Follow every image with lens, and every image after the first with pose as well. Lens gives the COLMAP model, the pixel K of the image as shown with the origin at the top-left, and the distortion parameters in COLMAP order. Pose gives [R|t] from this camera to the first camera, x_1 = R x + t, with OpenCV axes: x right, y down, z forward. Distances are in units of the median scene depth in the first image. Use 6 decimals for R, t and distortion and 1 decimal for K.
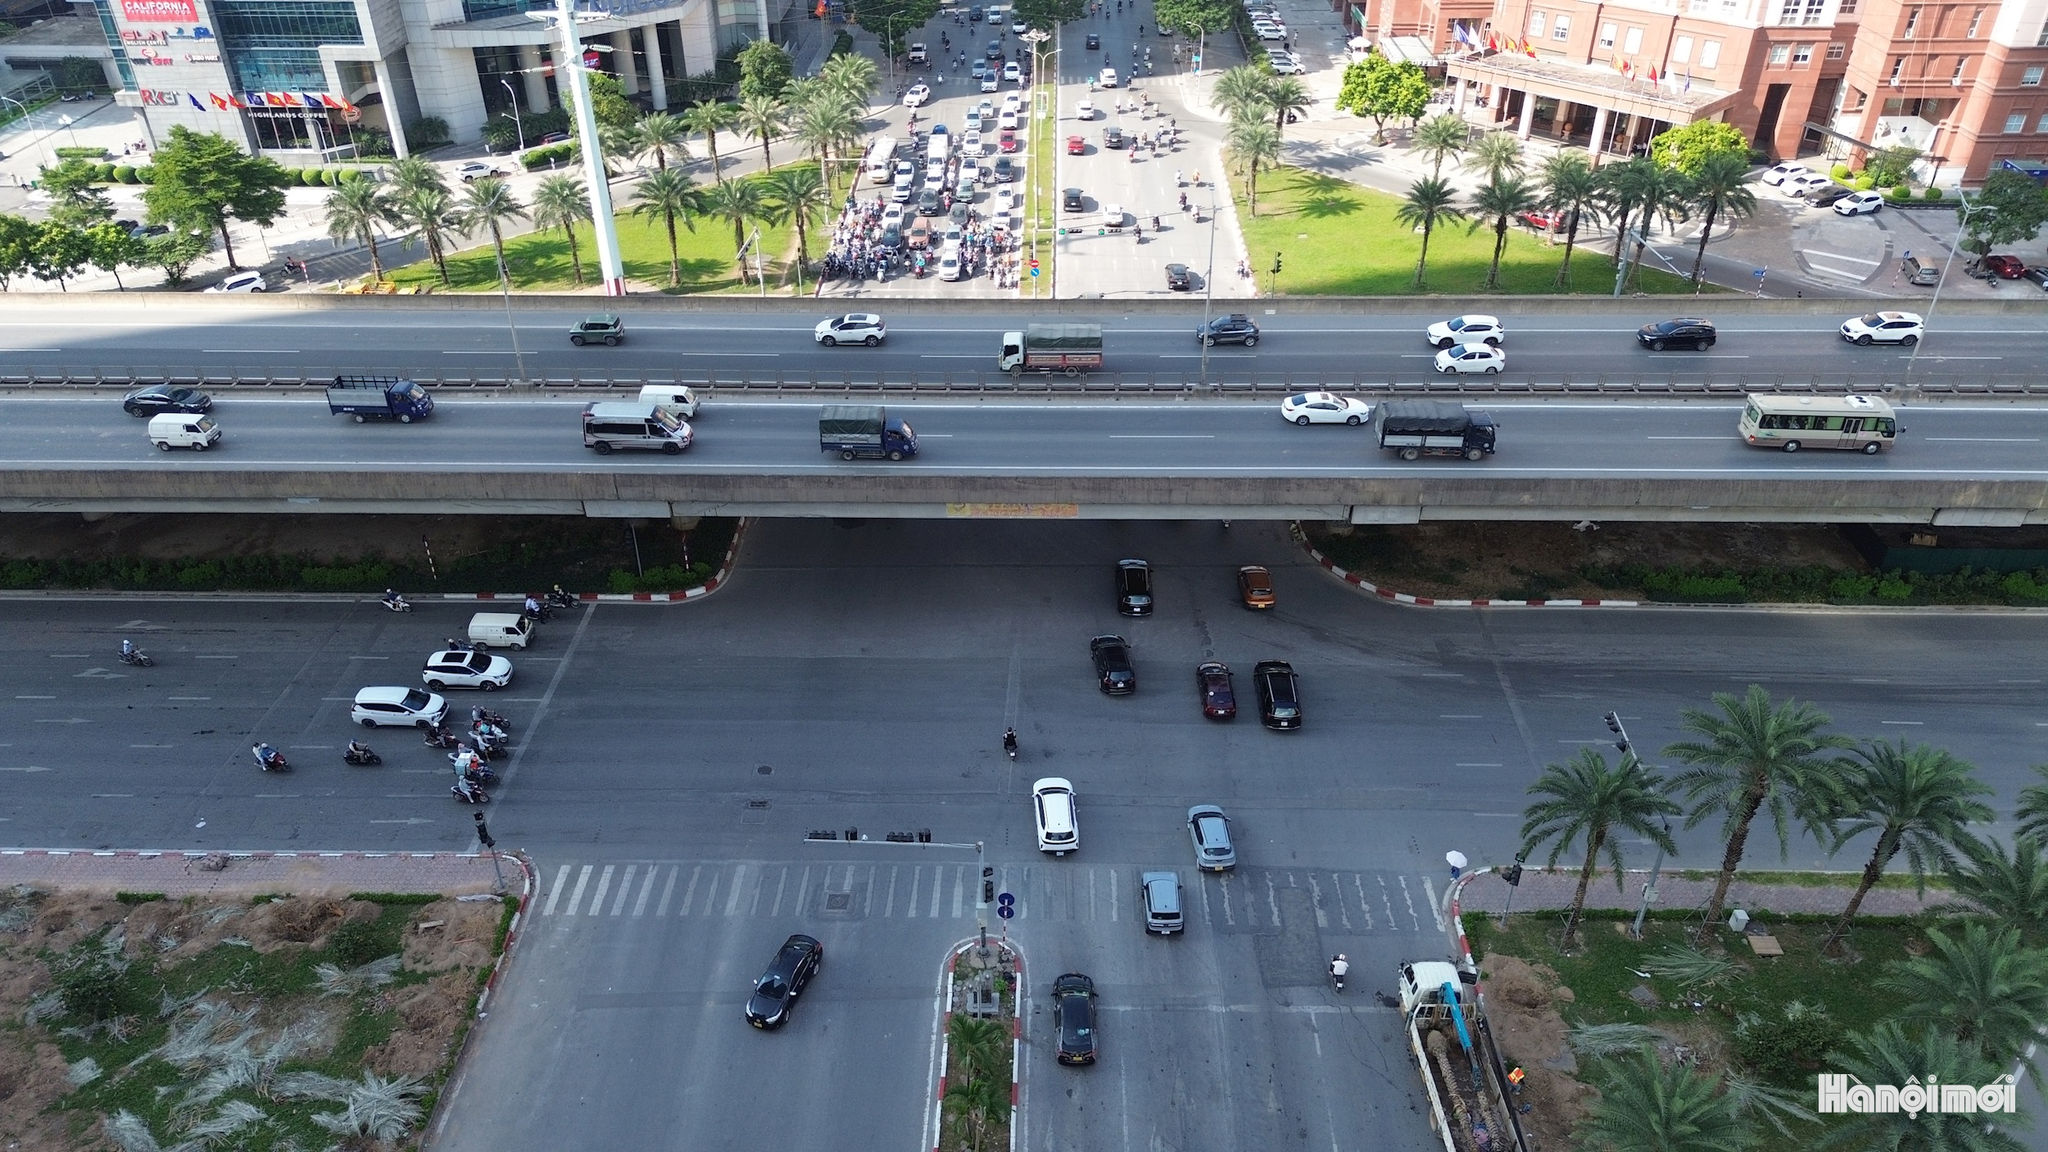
lens RADIAL K [[1450.9, 0, 1024.0], [0, 1450.9, 576.0], [0, 0, 1]] dist [0.041211, 0.000435]
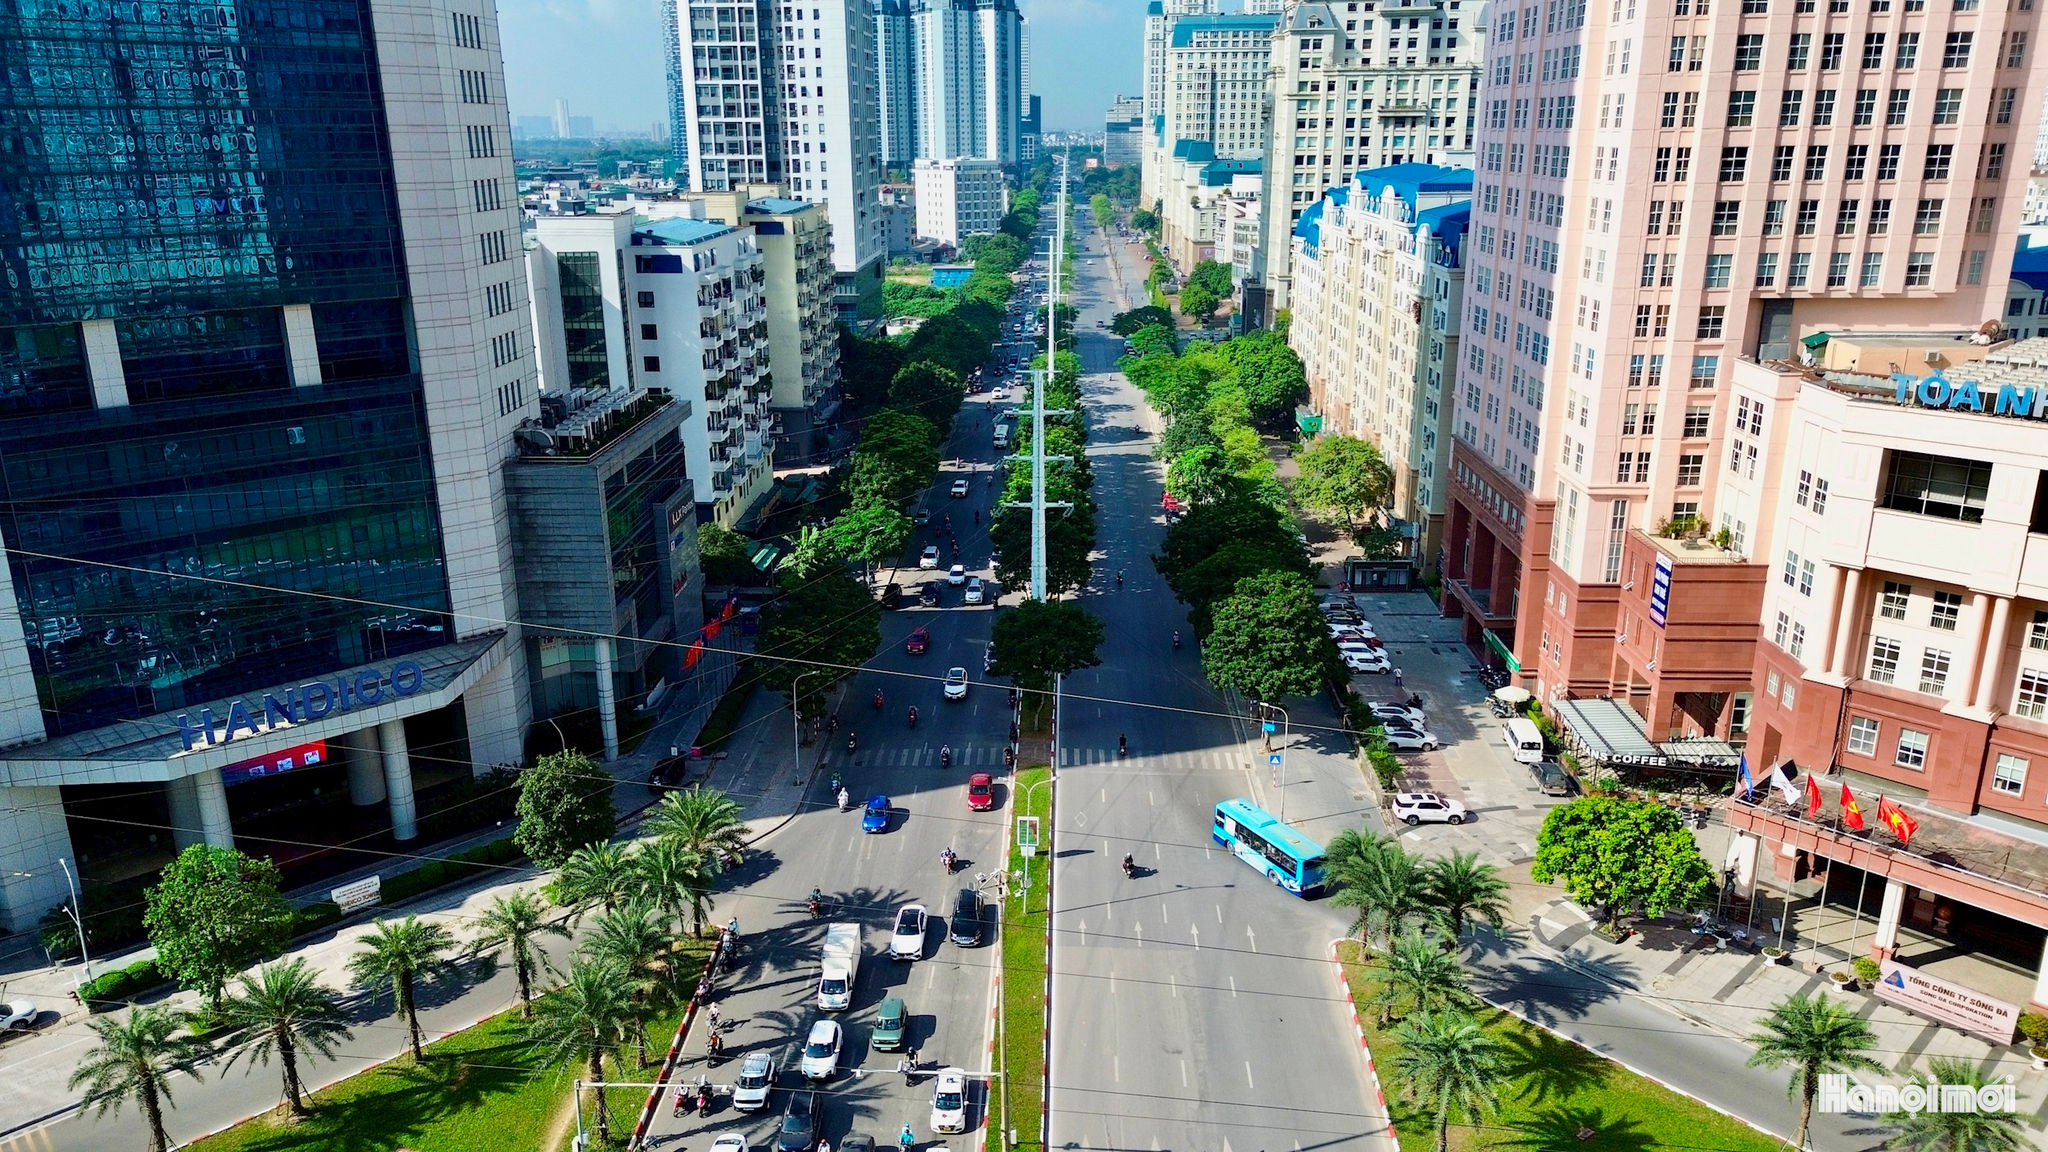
lens RADIAL K [[1436.6, 0, 1024.0], [0, 1436.6, 576.0], [0, 0, 1]] dist [0.046971, -0.039488]
pose [[0.999943, 0.000976, -0.010639, 0.017479], [-0.003919, 0.959928, -0.280219, -0.270874], [0.009939, 0.280245, 0.959877, 0.411832]]
